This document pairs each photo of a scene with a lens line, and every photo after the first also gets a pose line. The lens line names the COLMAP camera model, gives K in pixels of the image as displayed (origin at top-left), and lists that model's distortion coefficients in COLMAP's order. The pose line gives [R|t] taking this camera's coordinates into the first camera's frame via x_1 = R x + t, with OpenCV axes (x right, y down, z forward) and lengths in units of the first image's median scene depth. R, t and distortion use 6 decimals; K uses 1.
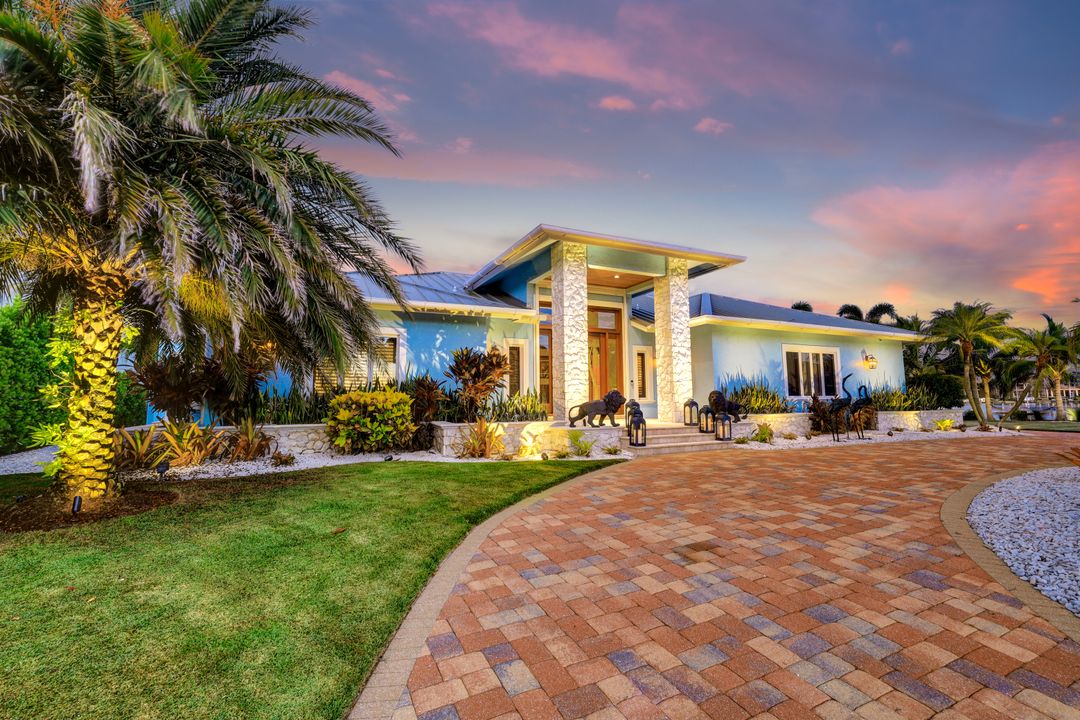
lens RADIAL K [[433.2, 0, 537.2], [0, 433.2, 353.4], [0, 0, 1]] dist [0.000511, 0.000185]
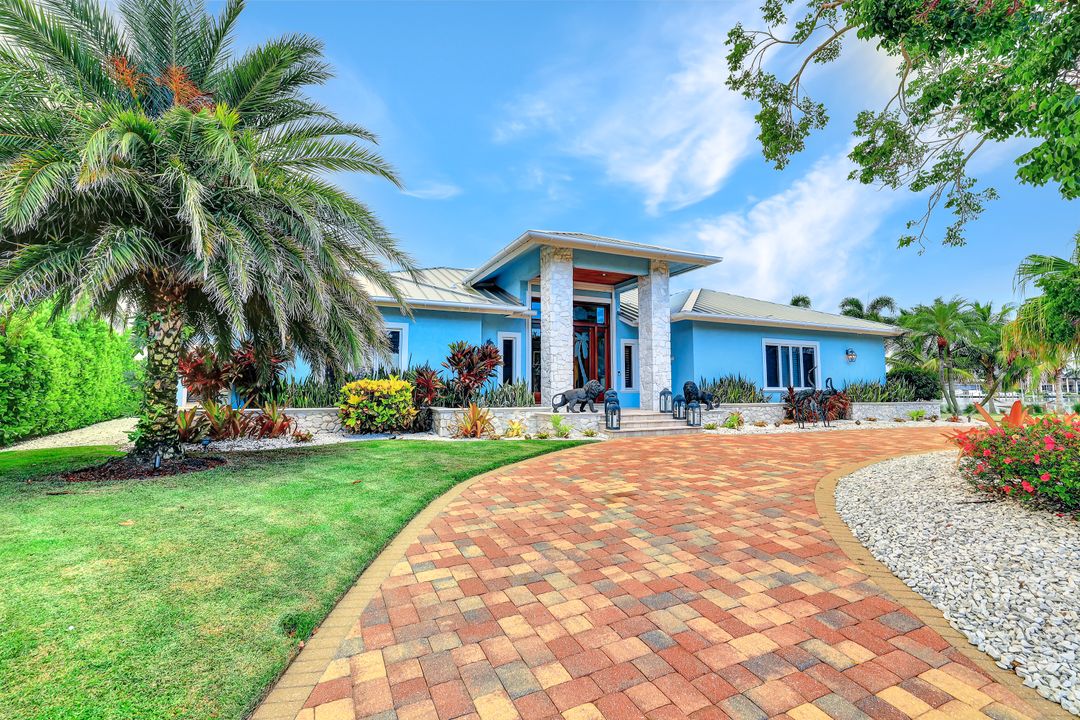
lens RADIAL K [[459.7, 0, 540.2], [0, 459.7, 353.3], [0, 0, 1]] dist [0.002672, 0.000297]
pose [[0.999825, 0.005722, -0.017833, 0.069769], [-0.005303, 0.999710, 0.023476, -0.012355], [0.017962, -0.023377, 0.999565, -0.208283]]
